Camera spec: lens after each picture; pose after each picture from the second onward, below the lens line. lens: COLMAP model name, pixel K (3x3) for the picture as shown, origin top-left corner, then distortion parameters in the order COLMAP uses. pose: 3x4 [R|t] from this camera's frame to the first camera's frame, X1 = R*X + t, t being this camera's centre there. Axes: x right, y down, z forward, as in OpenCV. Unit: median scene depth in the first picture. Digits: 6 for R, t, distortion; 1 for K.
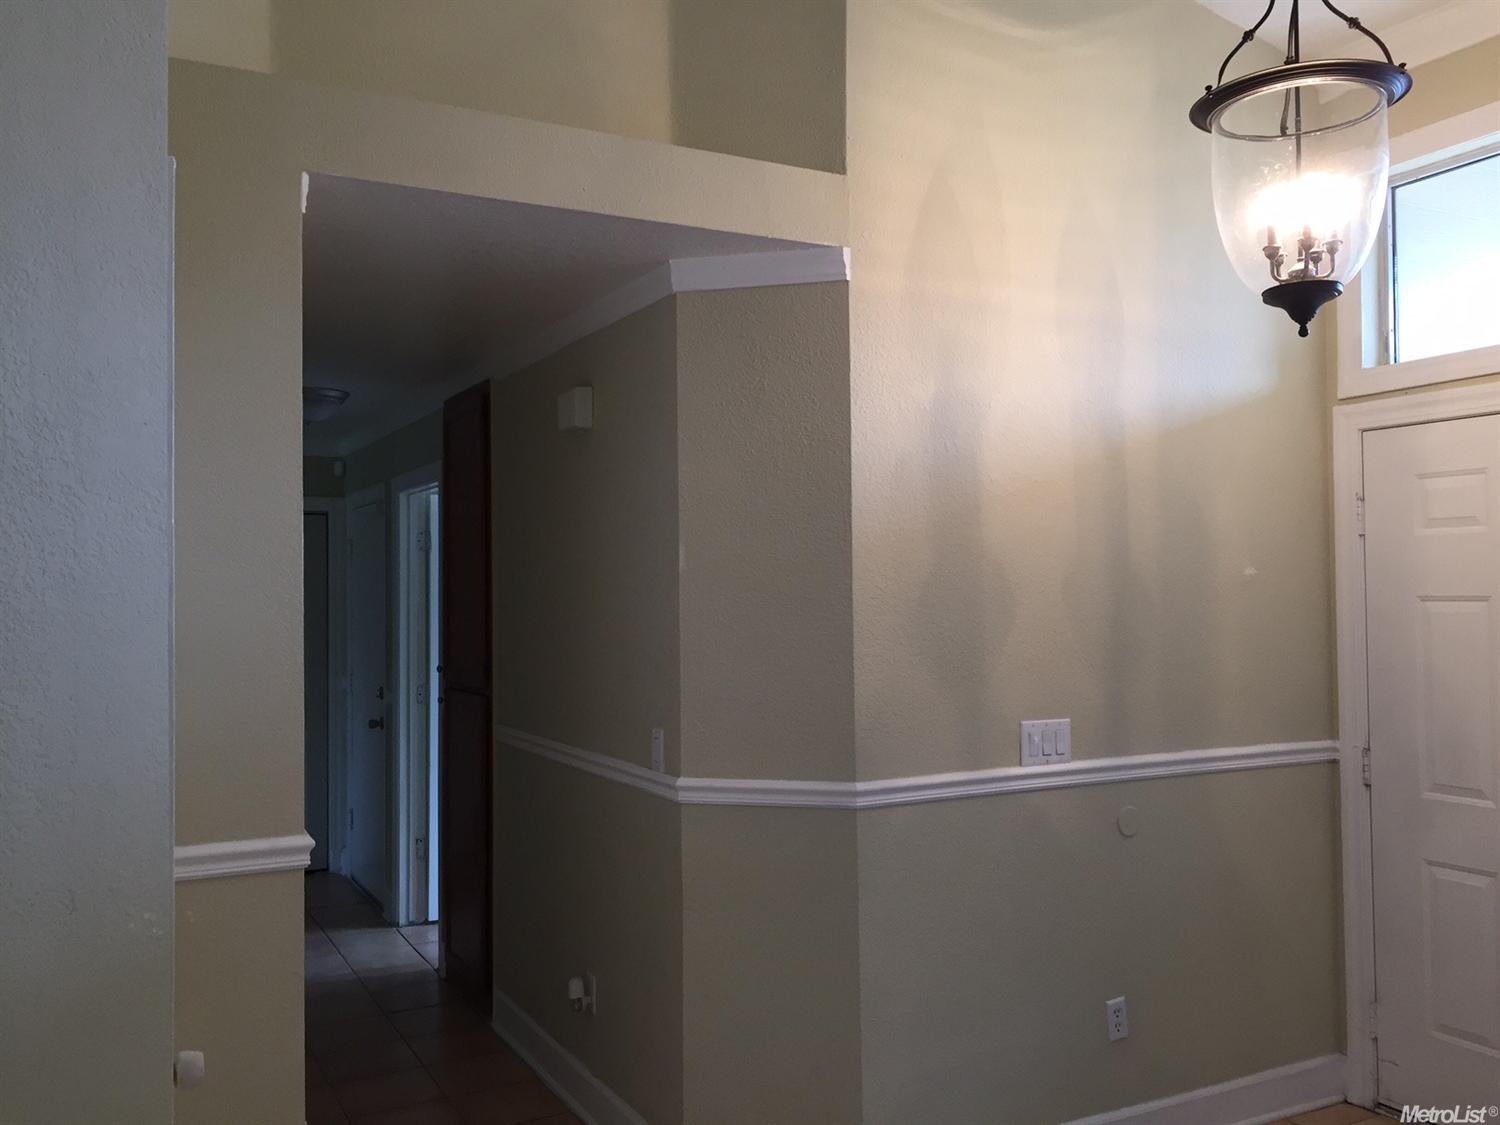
lens RADIAL K [[1272.4, 0, 761.0], [0, 1272.4, 562.9], [0, 0, 1]] dist [0.070416, -0.079995]
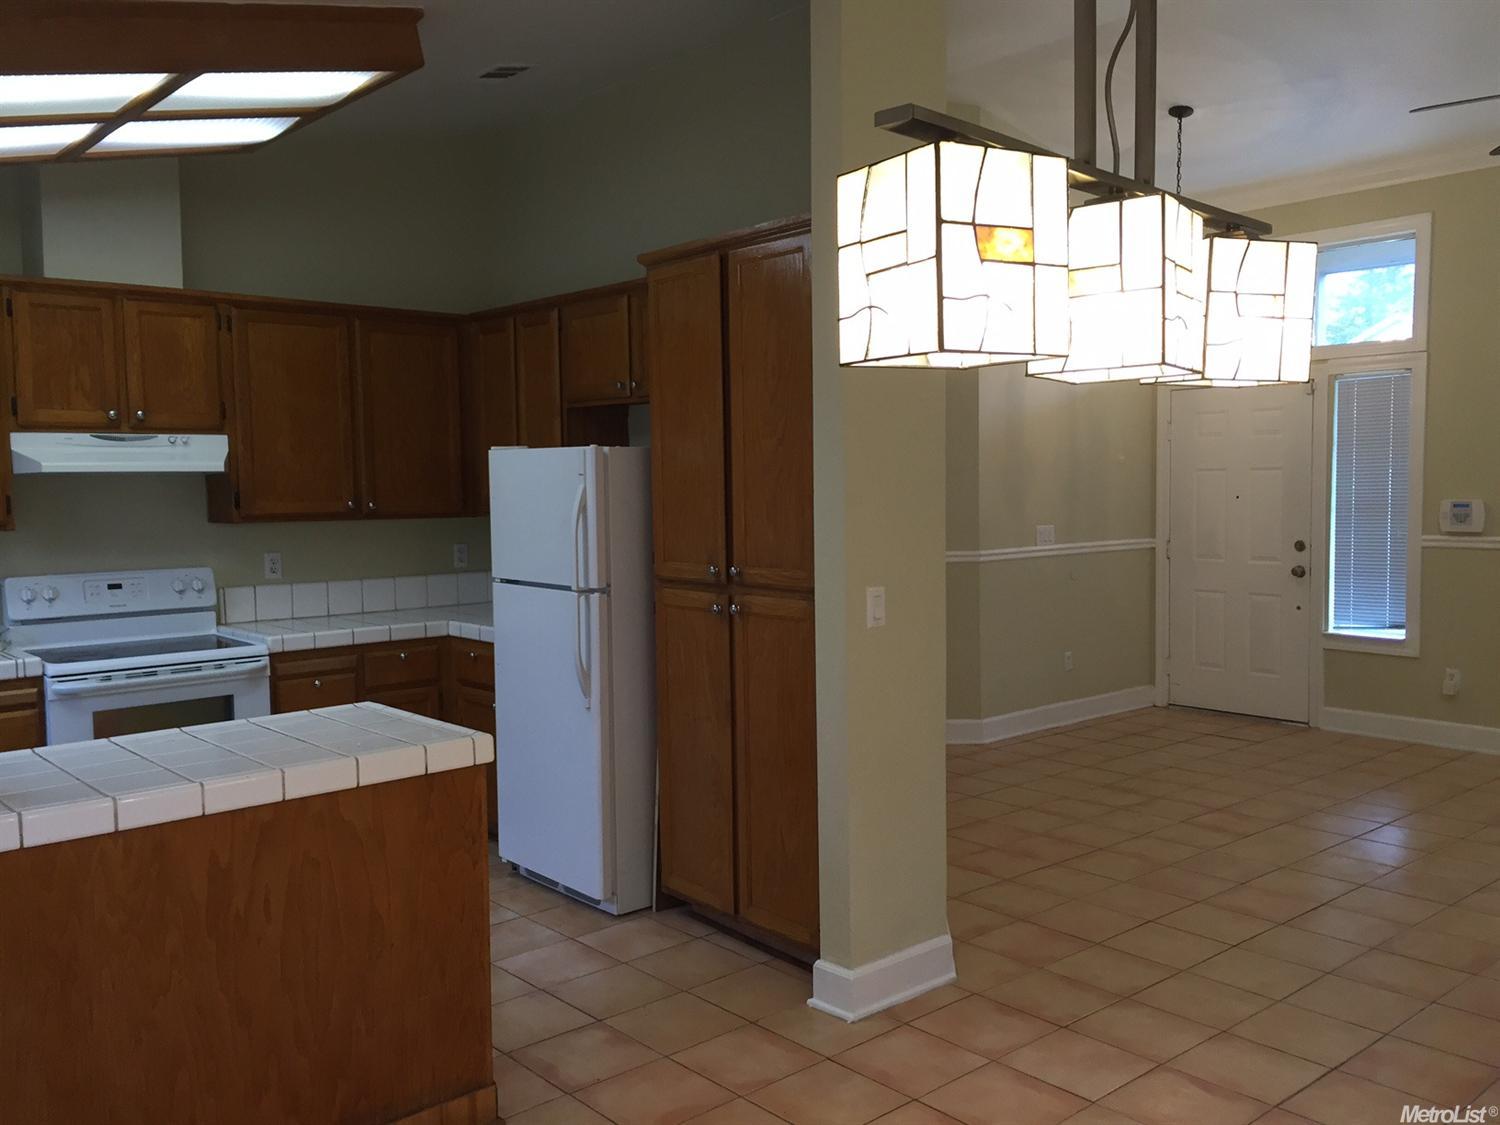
lens RADIAL K [[1272.4, 0, 757.0], [0, 1272.4, 561.7], [0, 0, 1]] dist [0.070416, -0.079995]
pose [[0.974896, -0.017986, 0.221931, -0.737284], [-0.000429, 0.996578, 0.082652, 0.004073], [-0.222658, -0.080672, 0.971553, -1.007527]]
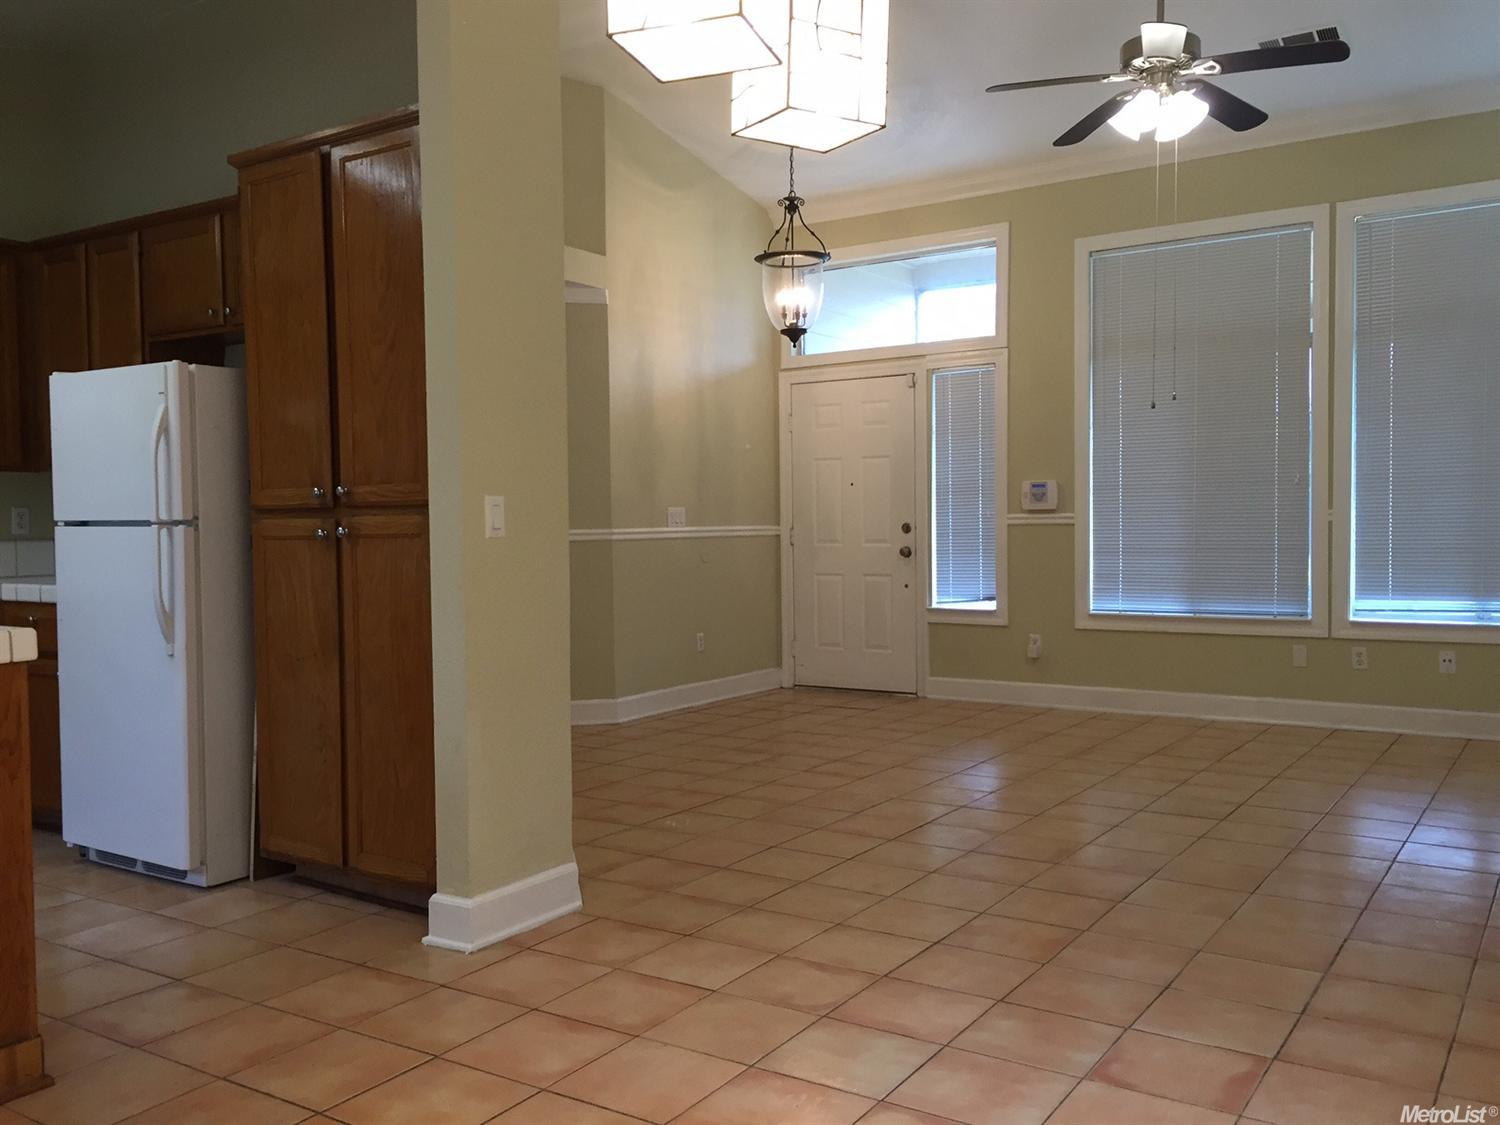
lens RADIAL K [[1272.4, 0, 751.6], [0, 1272.4, 558.7], [0, 0, 1]] dist [0.070416, -0.079995]
pose [[0.878210, -0.015485, 0.478024, -0.715038], [-0.006119, 0.999030, 0.043604, 0.112969], [-0.478235, -0.041218, 0.877264, -0.998689]]
